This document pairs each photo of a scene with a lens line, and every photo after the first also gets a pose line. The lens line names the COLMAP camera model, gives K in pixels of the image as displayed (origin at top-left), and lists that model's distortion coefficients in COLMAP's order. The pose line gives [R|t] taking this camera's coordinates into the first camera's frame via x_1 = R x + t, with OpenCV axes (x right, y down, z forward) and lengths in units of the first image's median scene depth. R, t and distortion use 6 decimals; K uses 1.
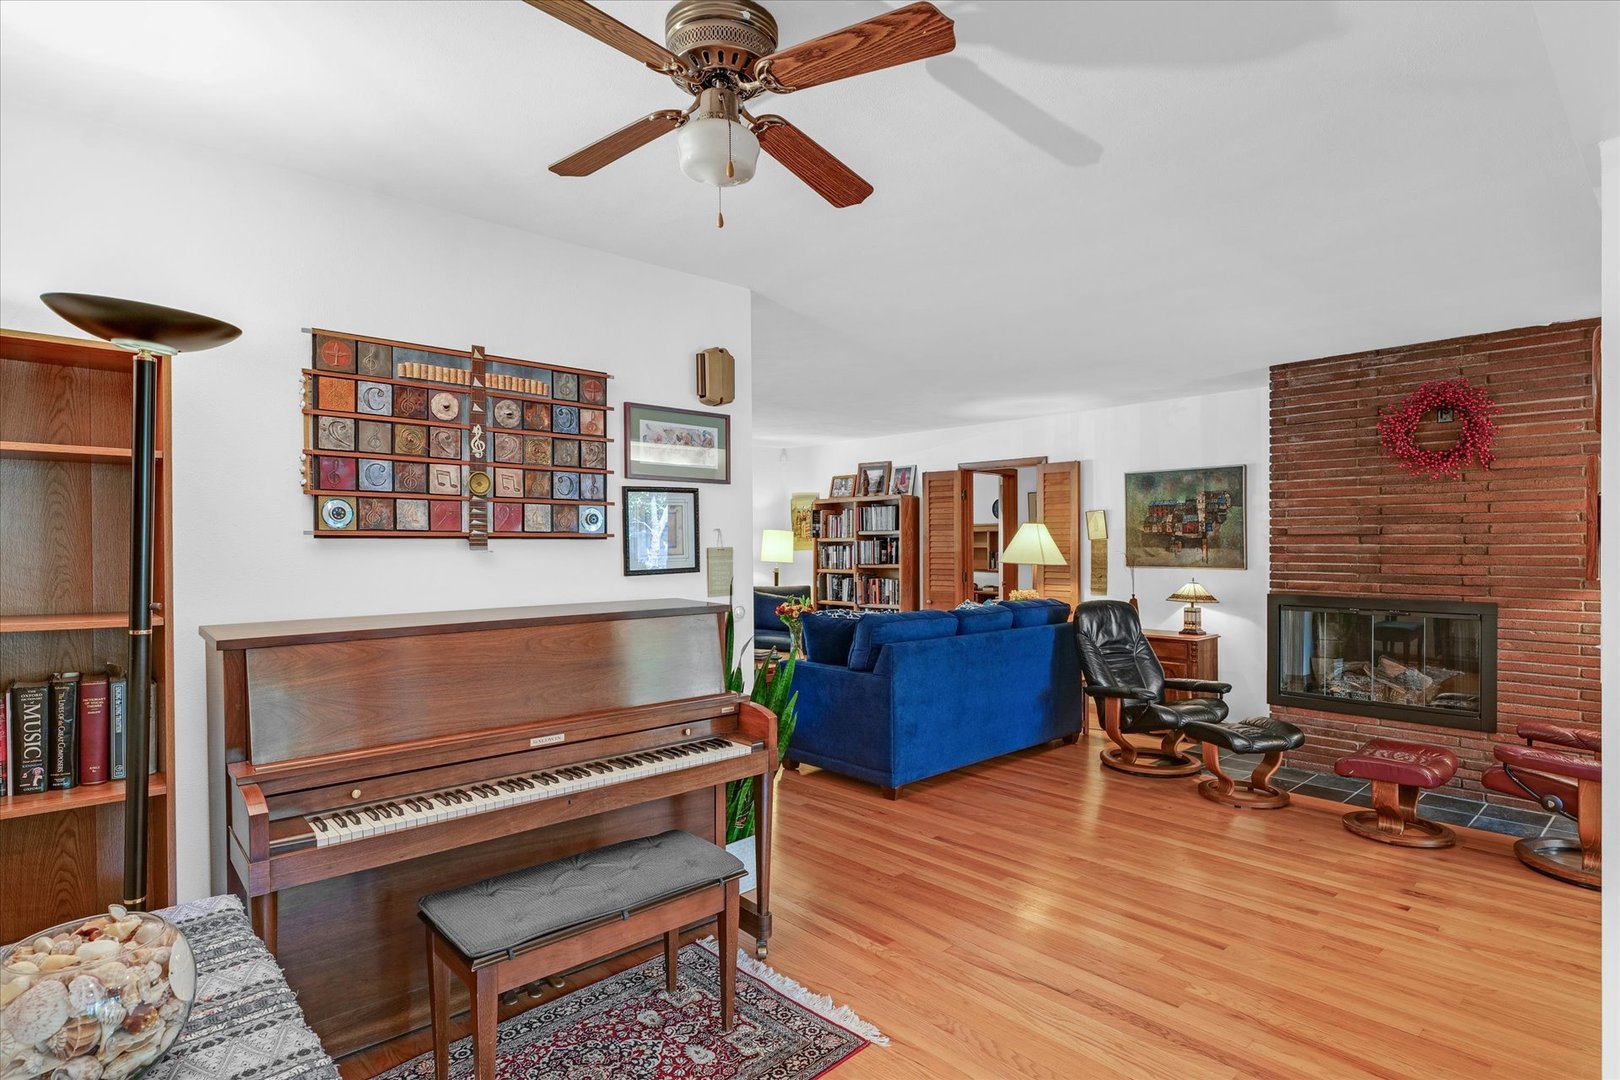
lens RADIAL K [[877.9, 0, 814.0], [0, 877.9, 534.3], [0, 0, 1]] dist [-0.014656, -0.000242]
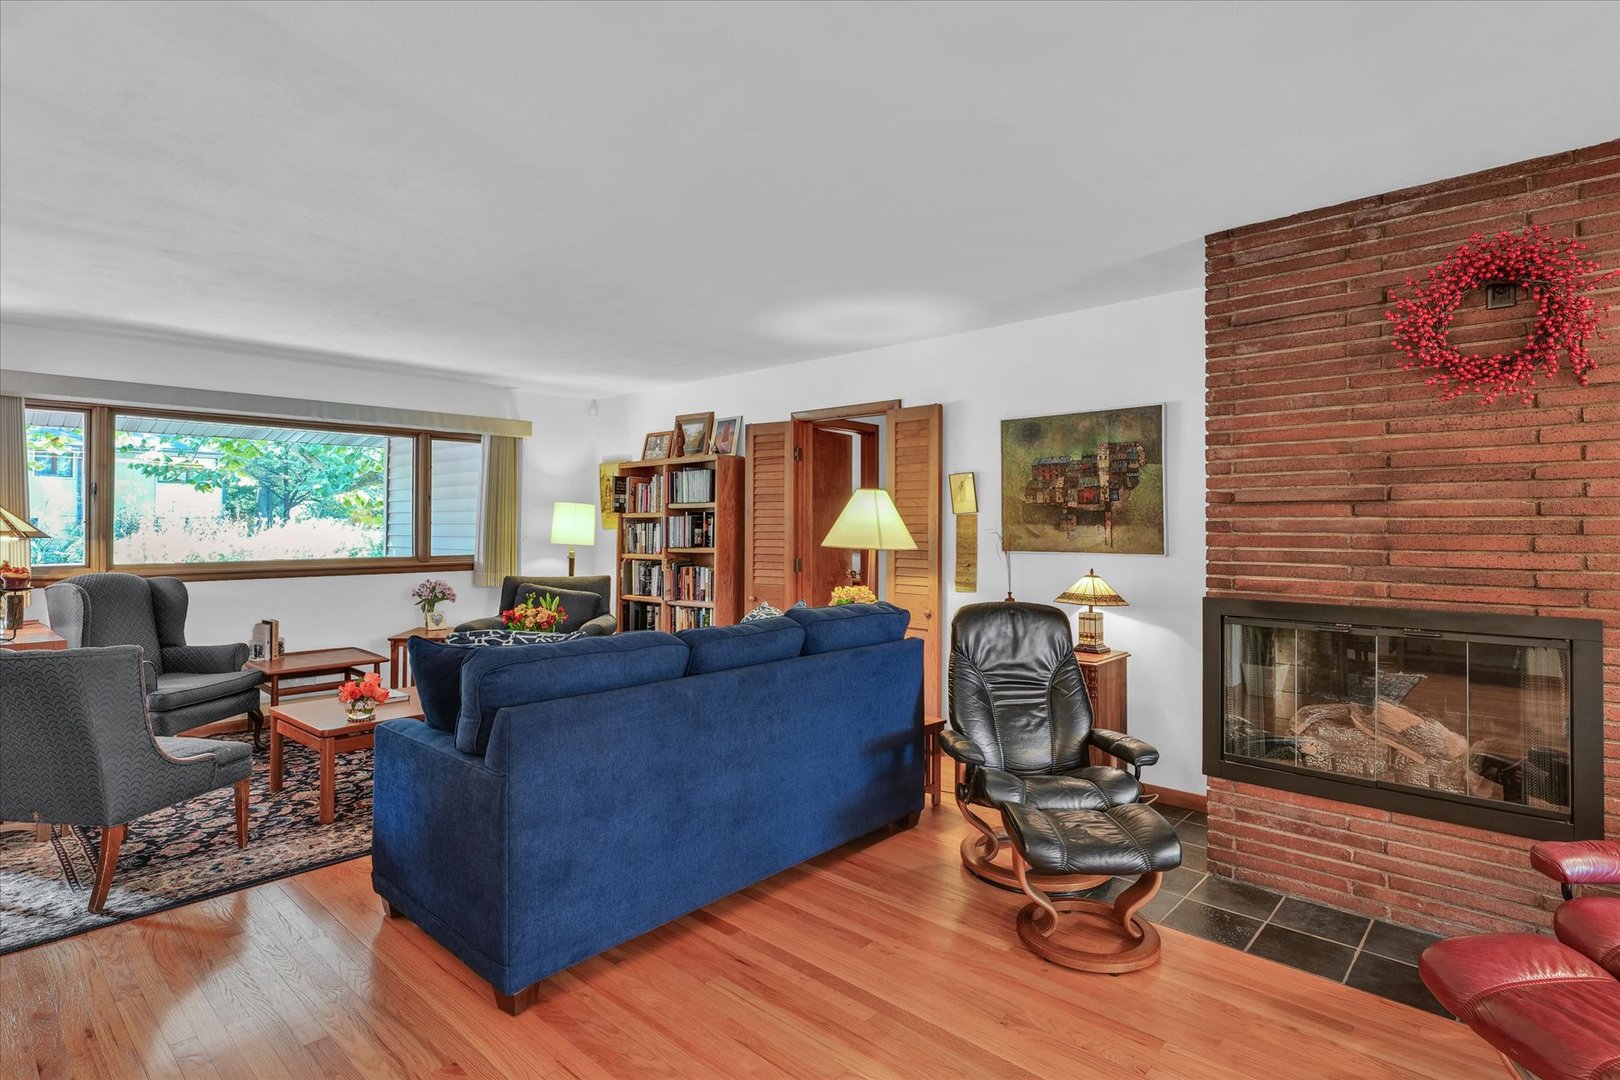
lens RADIAL K [[826.4, 0, 844.9], [0, 826.4, 508.8], [0, 0, 1]] dist [-0.009142, -0.000381]
pose [[0.994925, 0.002678, 0.100586, 0.205483], [-0.001851, 0.999964, -0.008317, 0.010183], [-0.100605, 0.008089, 0.994894, 0.440729]]
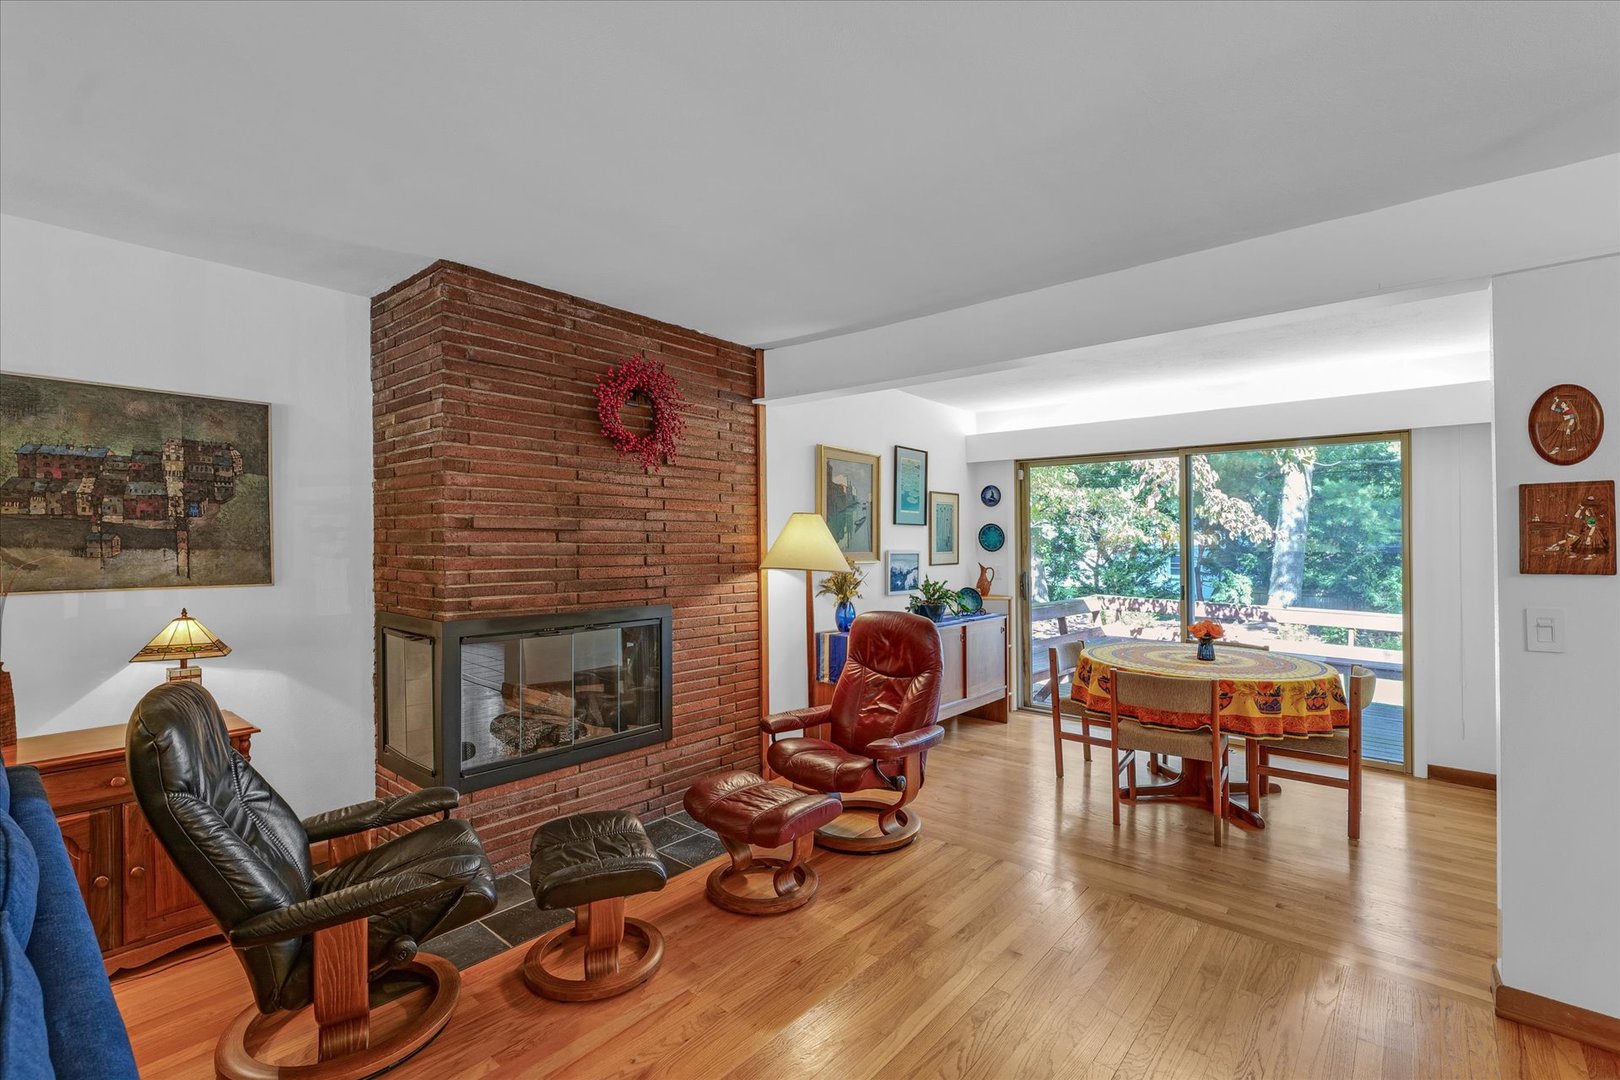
lens RADIAL K [[720.2, 0, 792.9], [0, 720.2, 532.9], [0, 0, 1]] dist [0.013565, -0.000503]
pose [[-0.108965, 0.013313, 0.993956, -0.020967], [-0.015152, 0.999772, -0.015052, 0.008465], [-0.993930, -0.016700, -0.108738, 0.811410]]
